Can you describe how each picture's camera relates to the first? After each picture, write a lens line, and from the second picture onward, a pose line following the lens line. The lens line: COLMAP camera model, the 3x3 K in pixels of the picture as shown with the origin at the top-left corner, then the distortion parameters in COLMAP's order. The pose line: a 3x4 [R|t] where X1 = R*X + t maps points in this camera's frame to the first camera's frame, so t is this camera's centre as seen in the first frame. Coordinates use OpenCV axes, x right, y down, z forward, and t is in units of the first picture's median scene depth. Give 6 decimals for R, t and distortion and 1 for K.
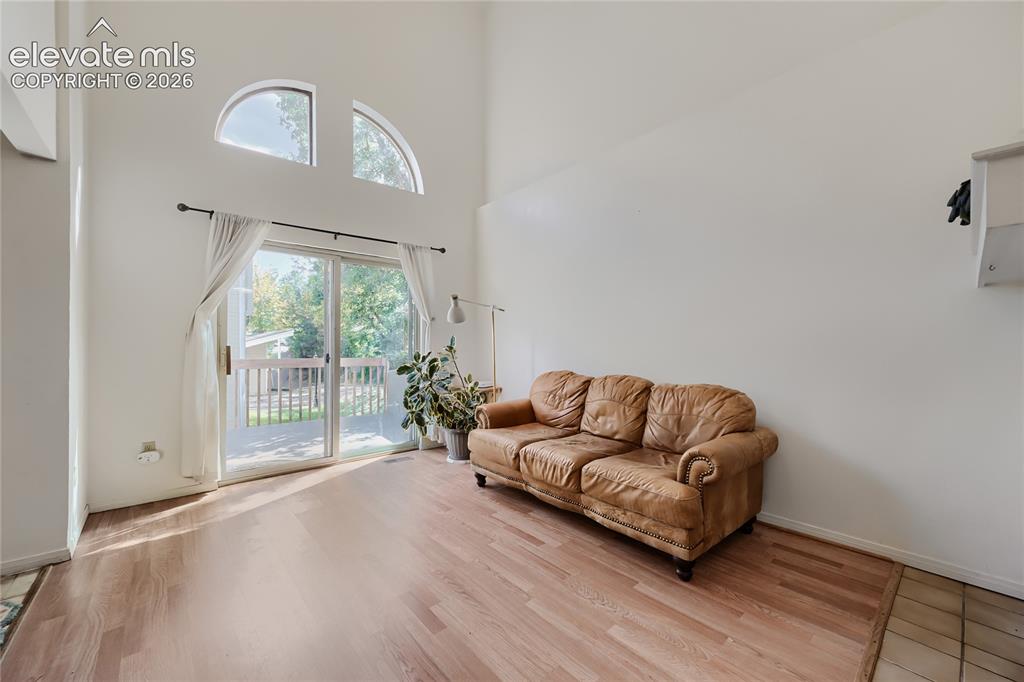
lens RADIAL K [[404.6, 0, 511.5], [0, 404.6, 345.7], [0, 0, 1]] dist [-0.001049, 0.001632]
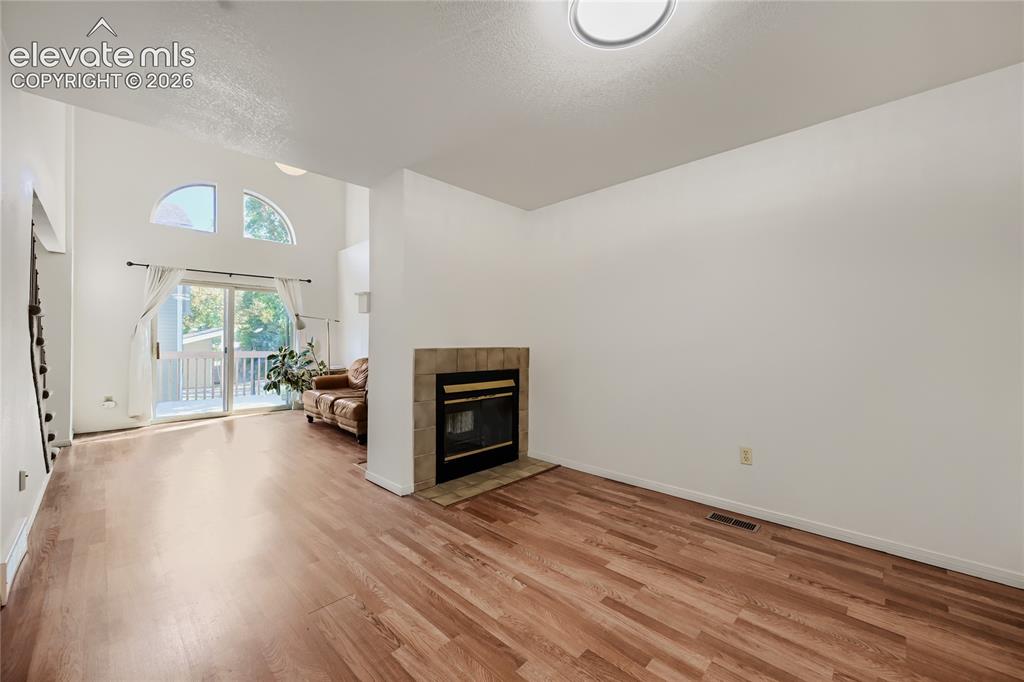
lens RADIAL K [[404.6, 0, 510.2], [0, 404.6, 341.5], [0, 0, 1]] dist [-0.001049, 0.001632]
pose [[0.997227, 0.004565, 0.074285, 0.671049], [-0.004457, 0.999989, -0.001617, -0.007172], [-0.074291, 0.001282, 0.997236, -0.831879]]
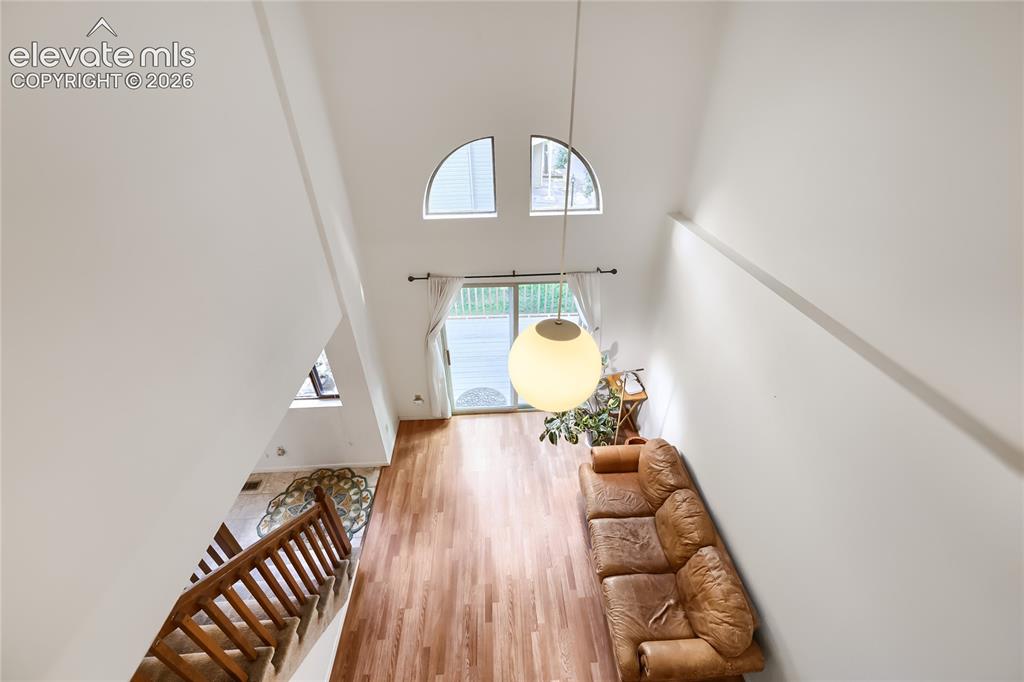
lens RADIAL K [[404.6, 0, 512.8], [0, 404.6, 337.8], [0, 0, 1]] dist [-0.001049, 0.001632]
pose [[0.792663, 0.332971, -0.510701, 0.273387], [0.011392, 0.829446, 0.558471, -0.921066], [0.609554, -0.448497, 0.653678, 0.168275]]
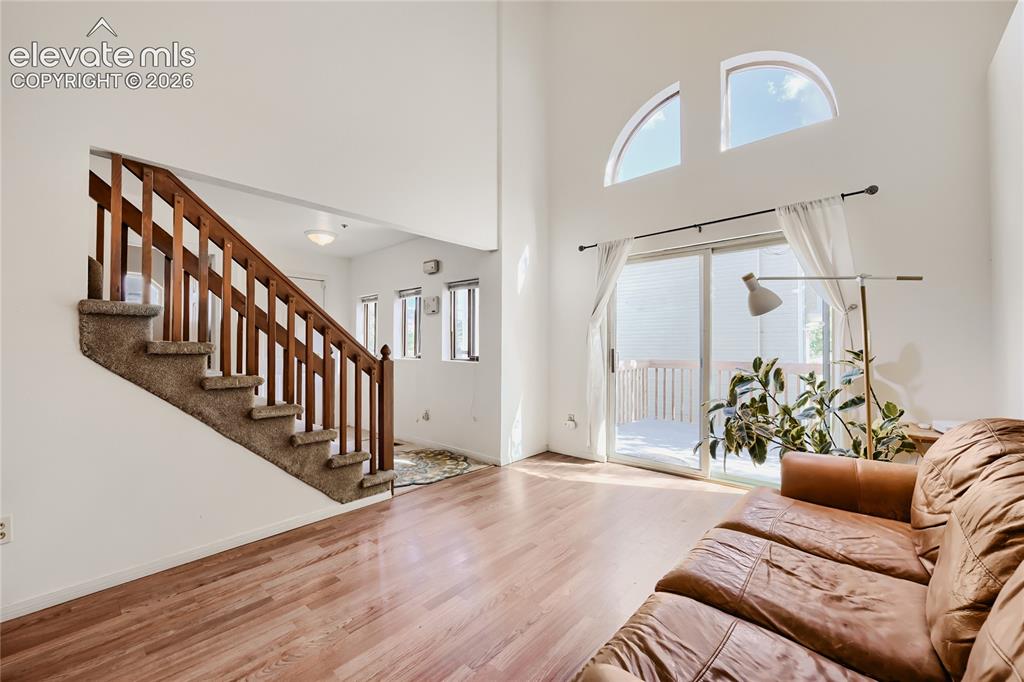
lens RADIAL K [[404.6, 0, 512.1], [0, 404.6, 341.4], [0, 0, 1]] dist [-0.001049, 0.001632]
pose [[0.128908, -0.012501, -0.991578, 0.488932], [0.000239, 0.999921, -0.012575, -0.006545], [0.991657, 0.001384, 0.128901, 0.552352]]
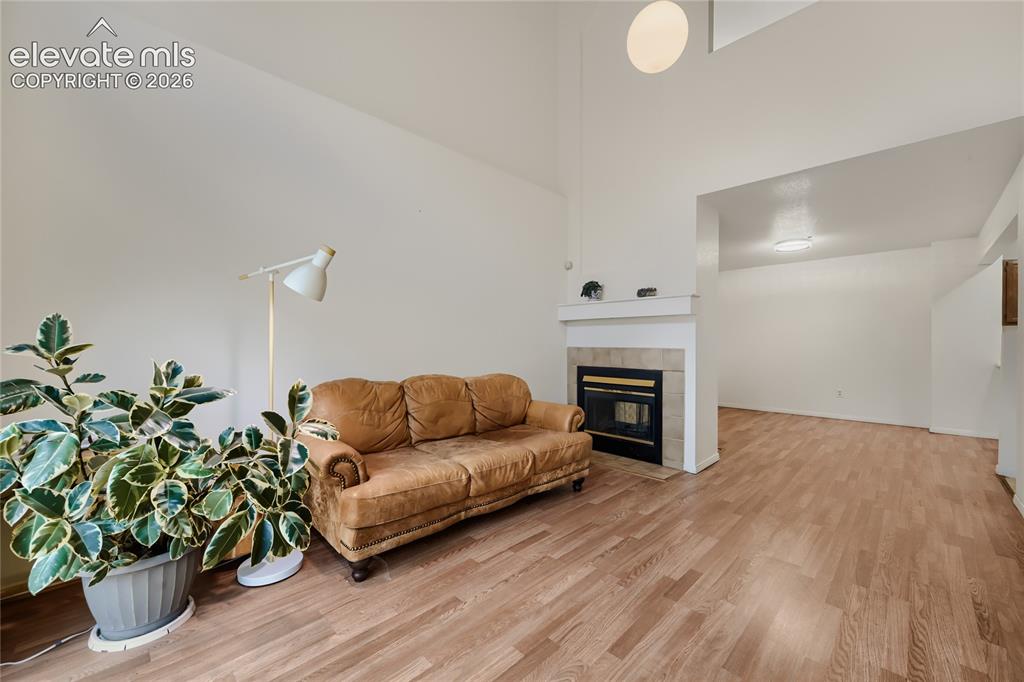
lens RADIAL K [[404.6, 0, 515.7], [0, 404.6, 344.3], [0, 0, 1]] dist [-0.001049, 0.001632]
pose [[-0.071116, 0.002977, 0.997464, -0.705225], [0.000902, 0.999995, -0.002920, 0.001366], [-0.997468, 0.000692, -0.071118, 0.835644]]
